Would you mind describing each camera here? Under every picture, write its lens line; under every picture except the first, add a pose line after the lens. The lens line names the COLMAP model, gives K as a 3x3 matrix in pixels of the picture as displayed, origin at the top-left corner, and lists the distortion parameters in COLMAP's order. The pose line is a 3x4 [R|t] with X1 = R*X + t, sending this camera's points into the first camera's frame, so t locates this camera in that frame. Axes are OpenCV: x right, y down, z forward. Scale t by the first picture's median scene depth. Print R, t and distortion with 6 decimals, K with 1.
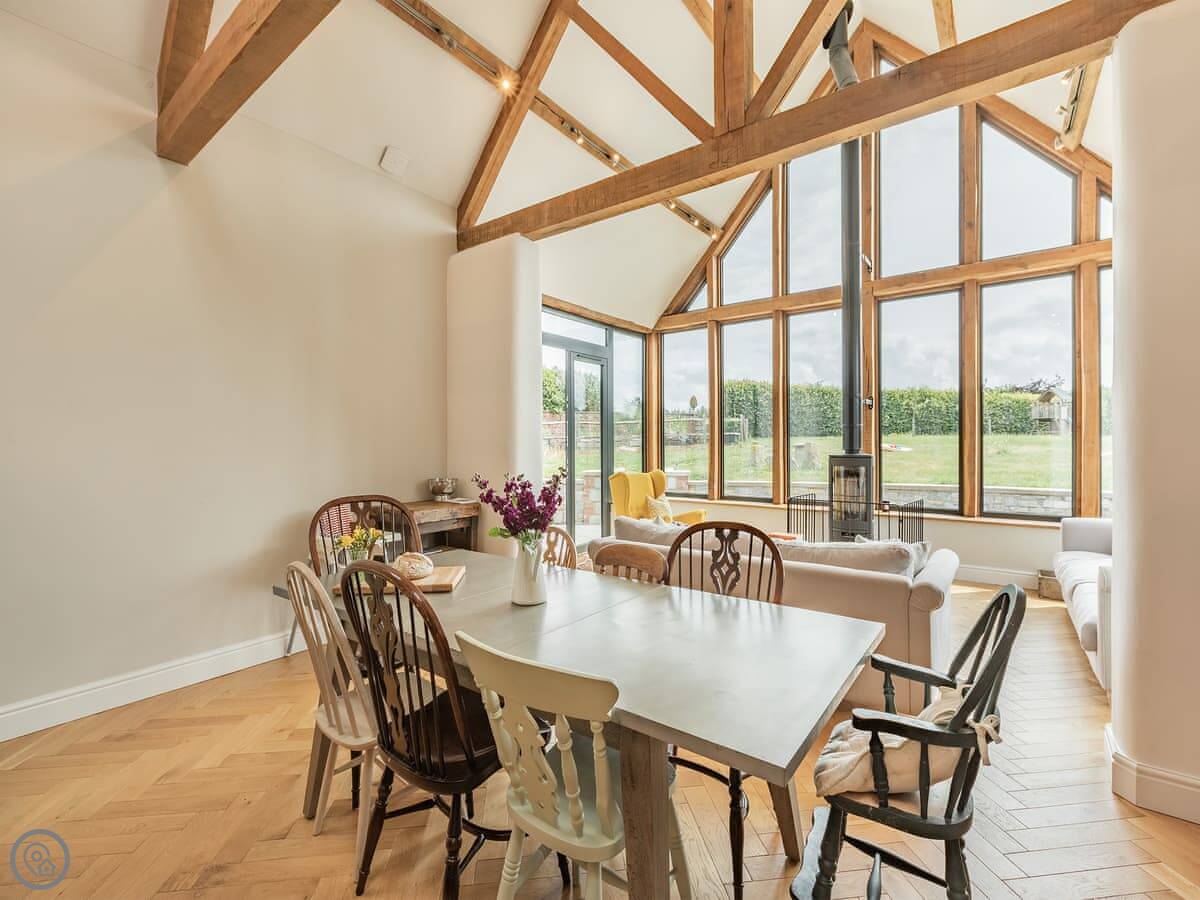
lens RADIAL K [[565.3, 0, 596.8], [0, 565.3, 442.6], [0, 0, 1]] dist [0.001593, 0.000369]
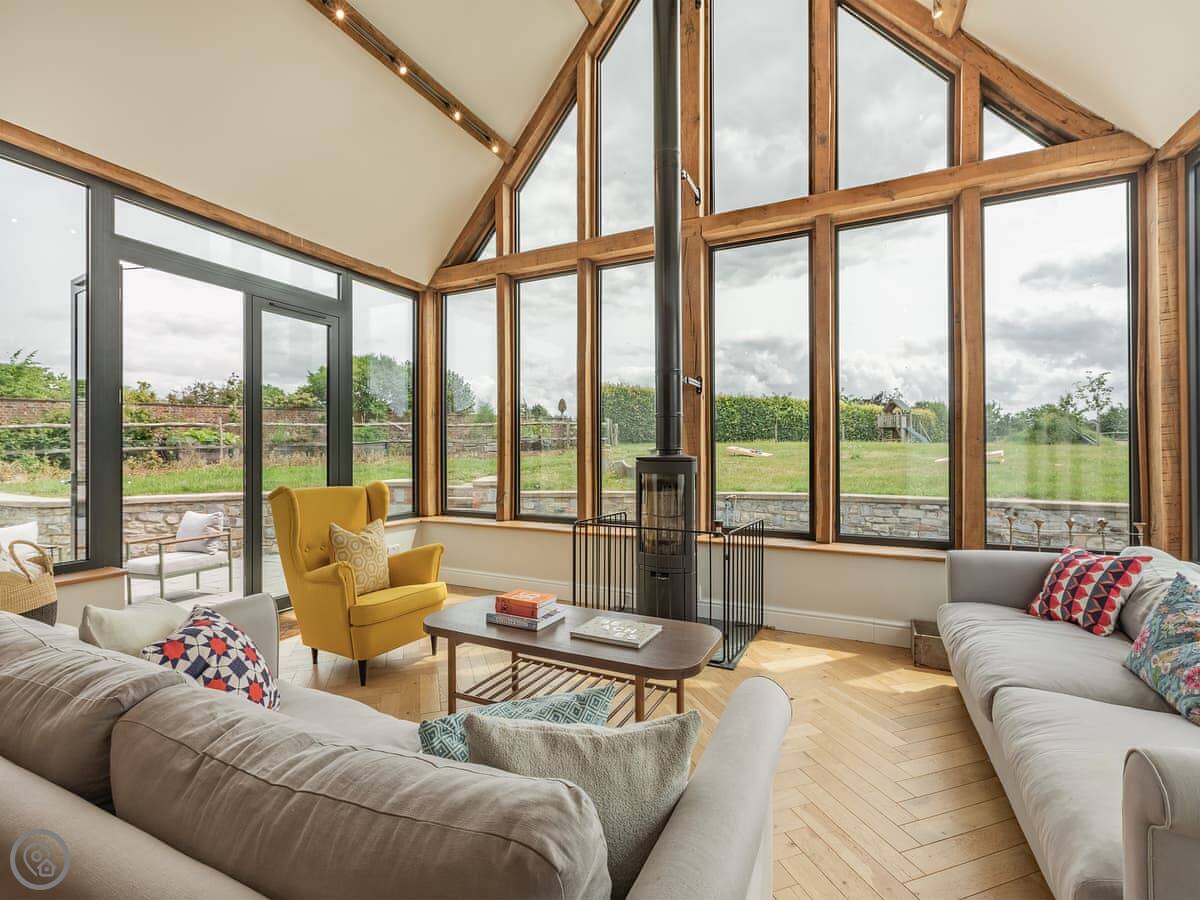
lens RADIAL K [[540.8, 0, 597.7], [0, 540.8, 446.9], [0, 0, 1]] dist [0.000378, 0.000494]
pose [[0.983500, 0.001800, 0.180900, 0.224853], [-0.000529, 0.999975, -0.007073, 0.012695], [-0.180908, 0.006860, 0.983476, 0.333544]]
